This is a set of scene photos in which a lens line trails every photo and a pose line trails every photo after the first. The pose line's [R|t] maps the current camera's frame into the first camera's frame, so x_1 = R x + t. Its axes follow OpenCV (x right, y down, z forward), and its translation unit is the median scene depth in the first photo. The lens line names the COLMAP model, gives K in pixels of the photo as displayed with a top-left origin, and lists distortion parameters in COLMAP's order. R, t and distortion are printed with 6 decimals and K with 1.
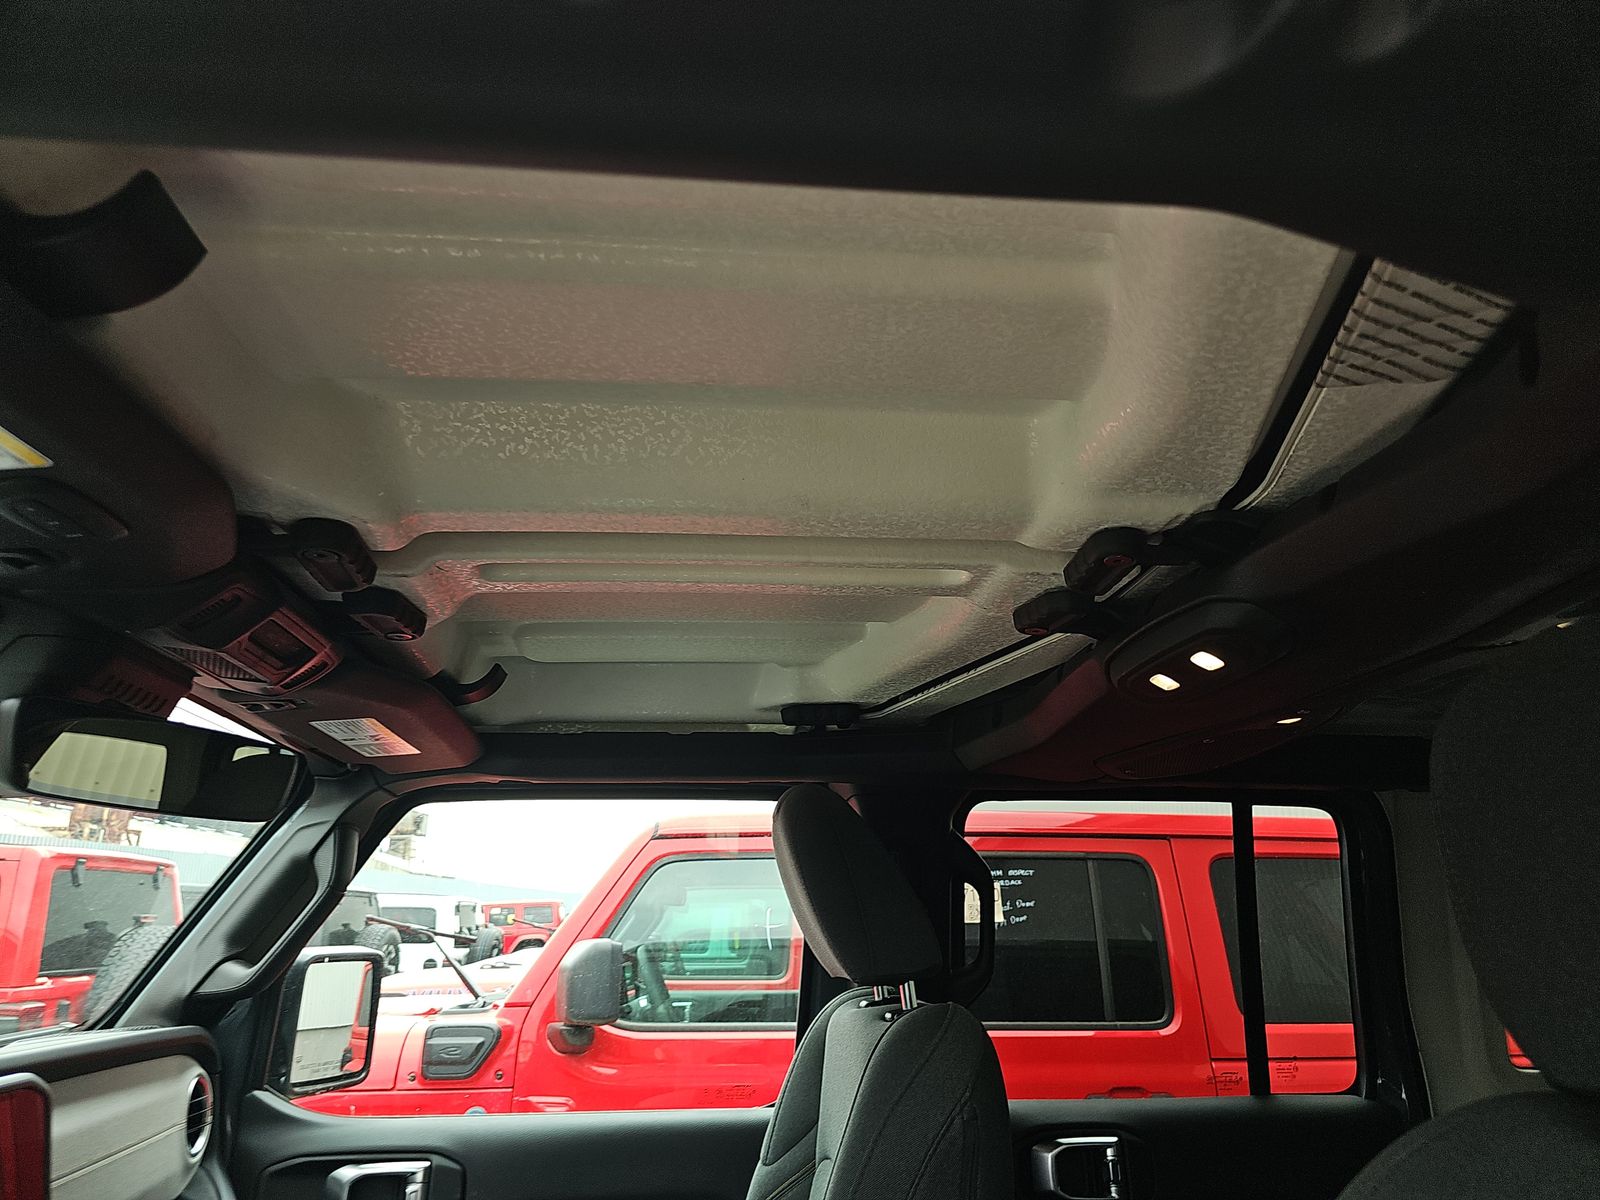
lens RADIAL K [[1084.4, 0, 800.9], [0, 1084.4, 590.2], [0, 0, 1]] dist [0.055643, -0.051703]
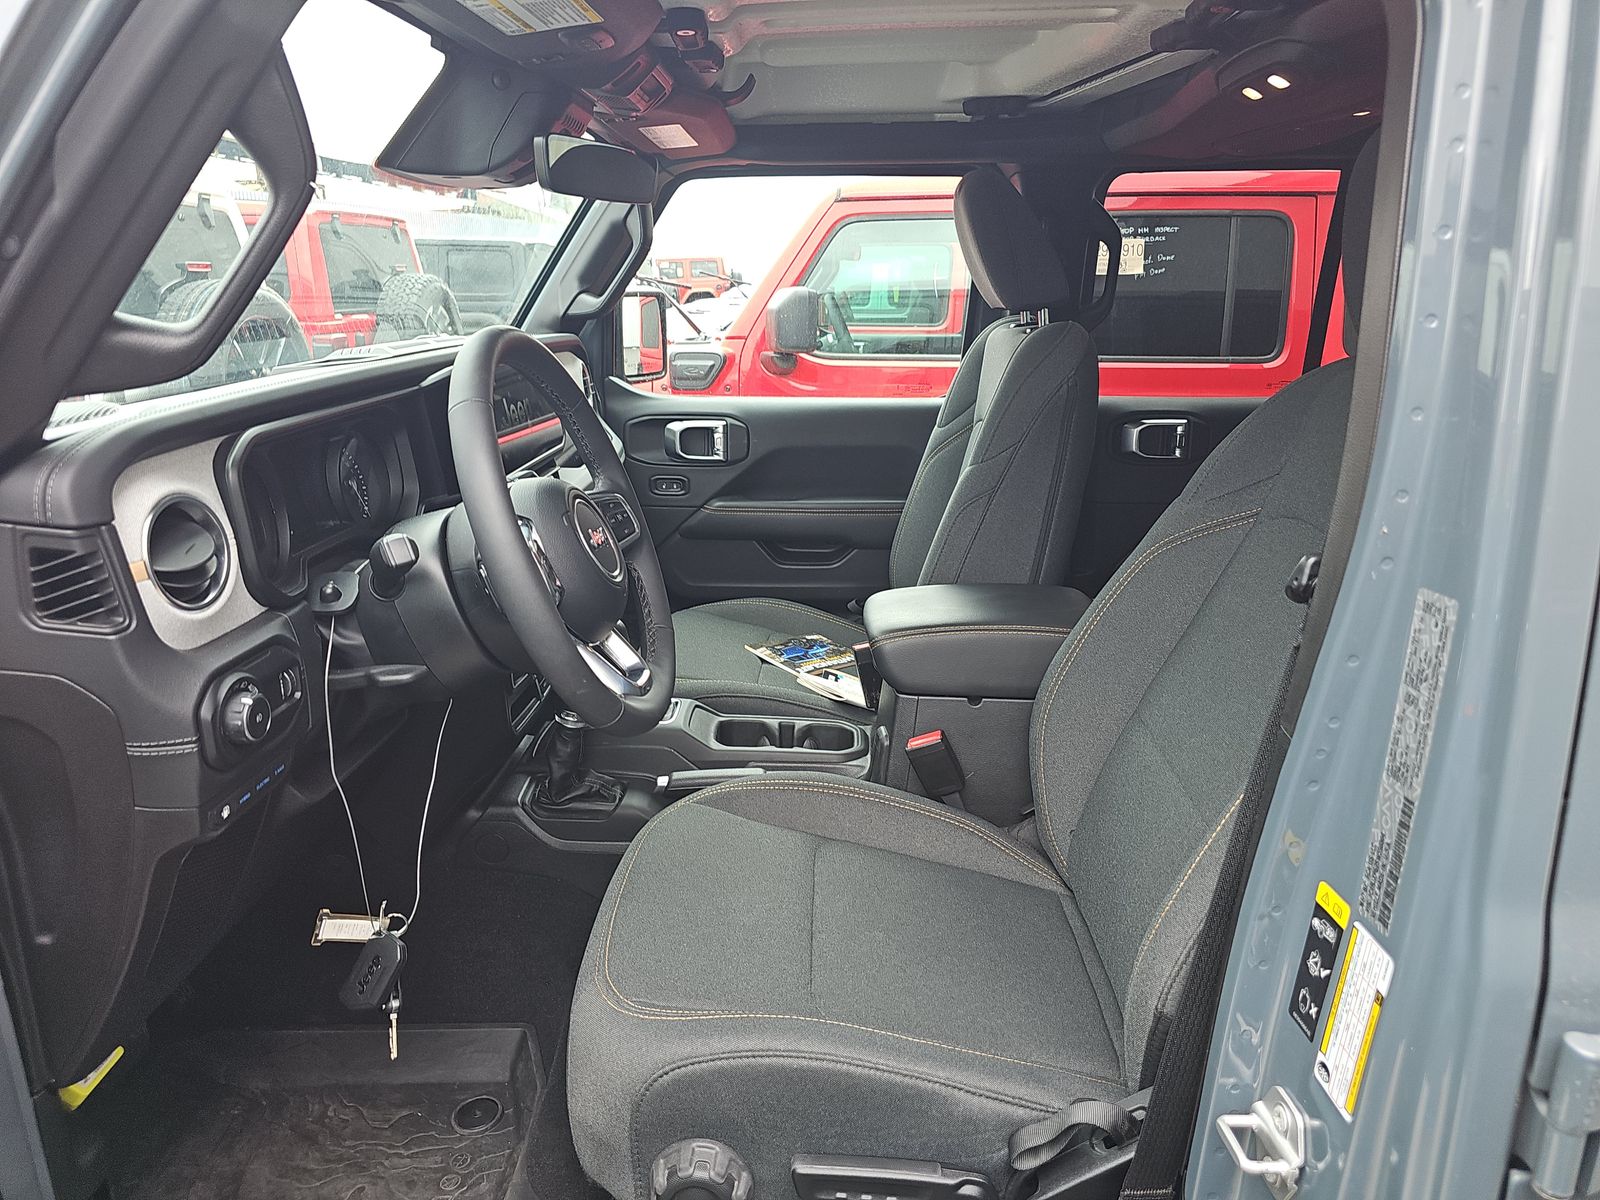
lens RADIAL K [[1084.4, 0, 800.9], [0, 1084.4, 590.2], [0, 0, 1]] dist [0.055643, -0.051703]
pose [[0.990942, 0.041034, -0.127868, -0.018868], [0.035040, 0.840181, 0.541173, -0.104062], [0.129639, -0.540752, 0.831133, -0.369841]]
